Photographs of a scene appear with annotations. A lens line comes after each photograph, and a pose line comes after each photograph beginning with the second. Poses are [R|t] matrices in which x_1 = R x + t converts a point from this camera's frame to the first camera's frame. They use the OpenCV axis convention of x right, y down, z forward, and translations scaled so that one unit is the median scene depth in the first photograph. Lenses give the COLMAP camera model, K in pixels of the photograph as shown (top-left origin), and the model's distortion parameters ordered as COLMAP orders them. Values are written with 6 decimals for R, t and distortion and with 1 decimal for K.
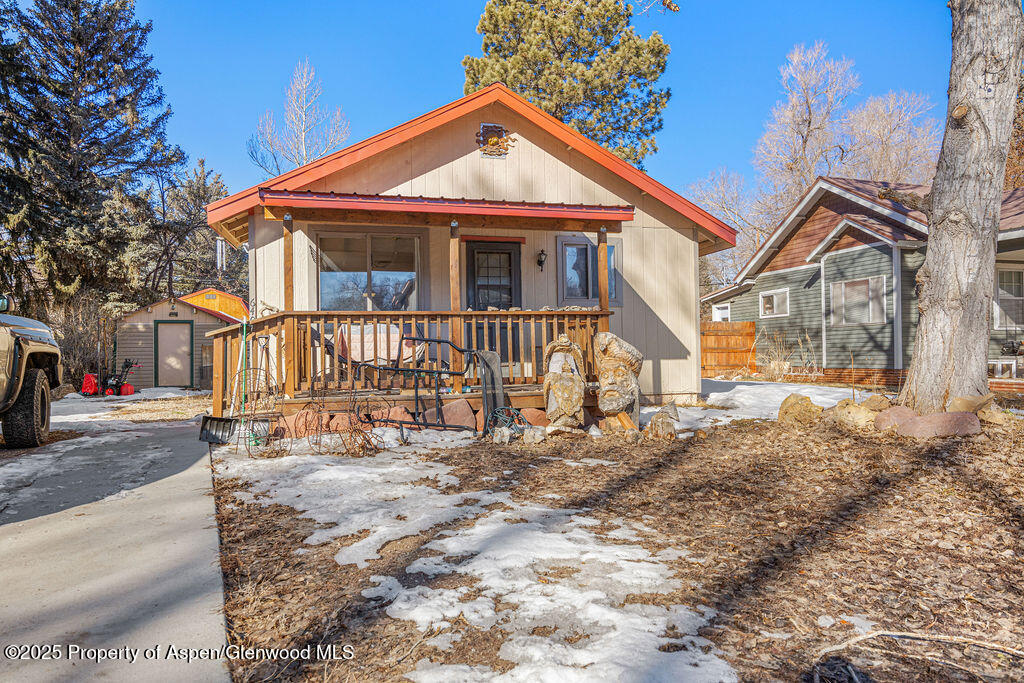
lens RADIAL K [[645.8, 0, 517.9], [0, 645.8, 343.4], [0, 0, 1]] dist [-0.004966, -0.003693]
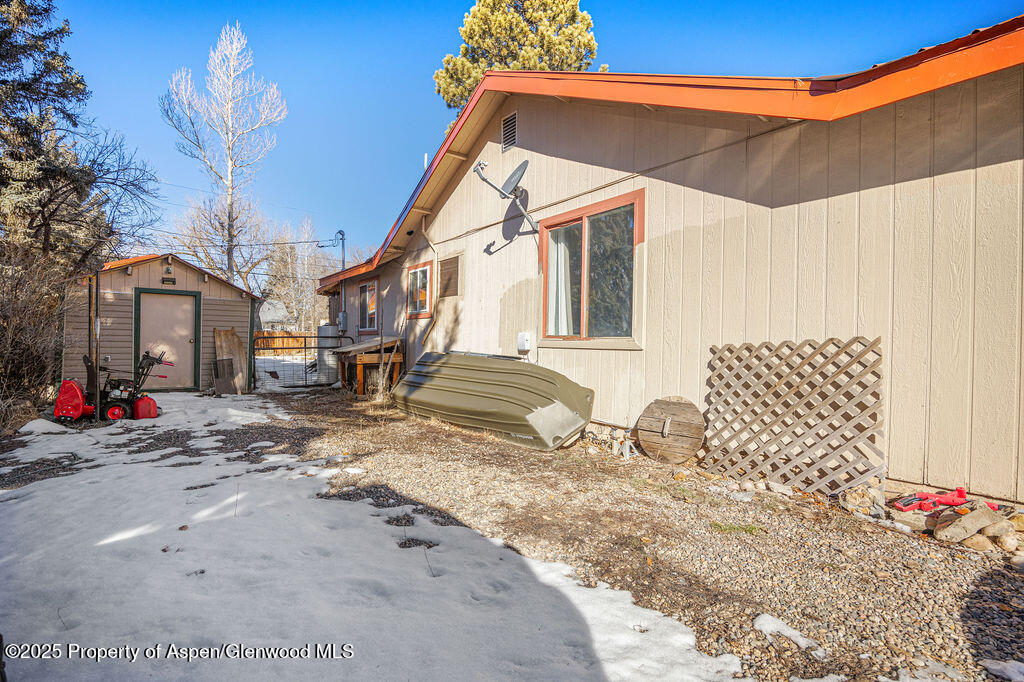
lens RADIAL K [[459.8, 0, 511.7], [0, 459.8, 342.2], [0, 0, 1]] dist [-0.004568, -0.000398]
pose [[0.923102, 0.032264, 0.383200, -0.469833], [-0.038992, 0.999191, 0.009800, -0.000219], [-0.382574, -0.023988, 0.923613, 0.515122]]
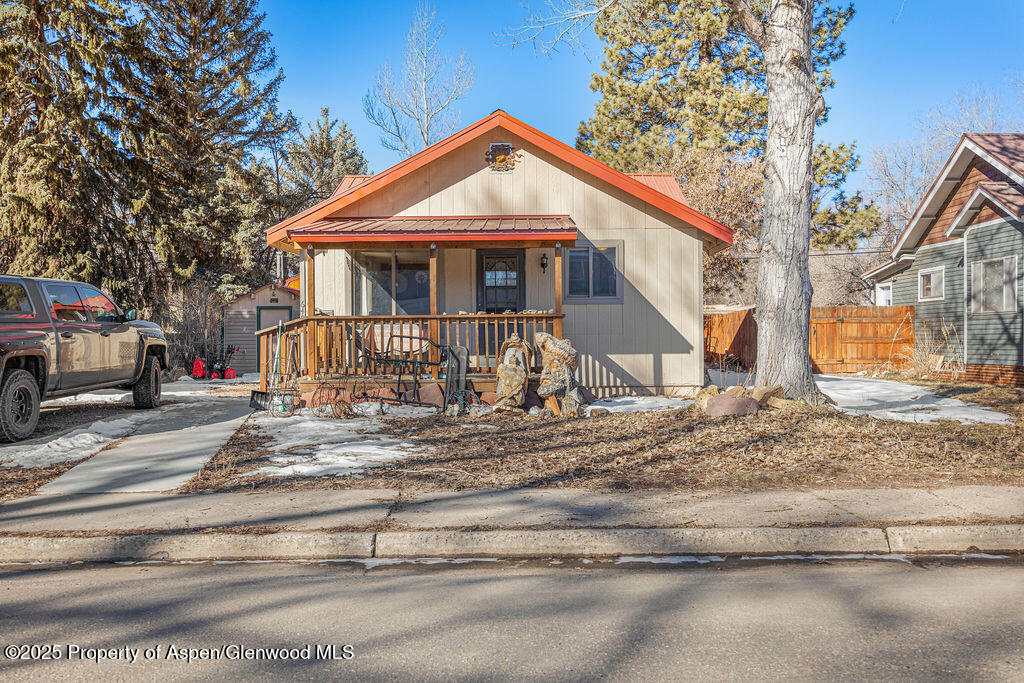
lens RADIAL K [[889.9, 0, 509.7], [0, 889.9, 341.4], [0, 0, 1]] dist [-0.005304, -0.004929]
pose [[0.964047, 0.009030, -0.265580, 0.233785], [-0.003070, 0.999734, 0.022846, -0.017262], [0.265716, -0.021209, 0.963818, -0.299539]]
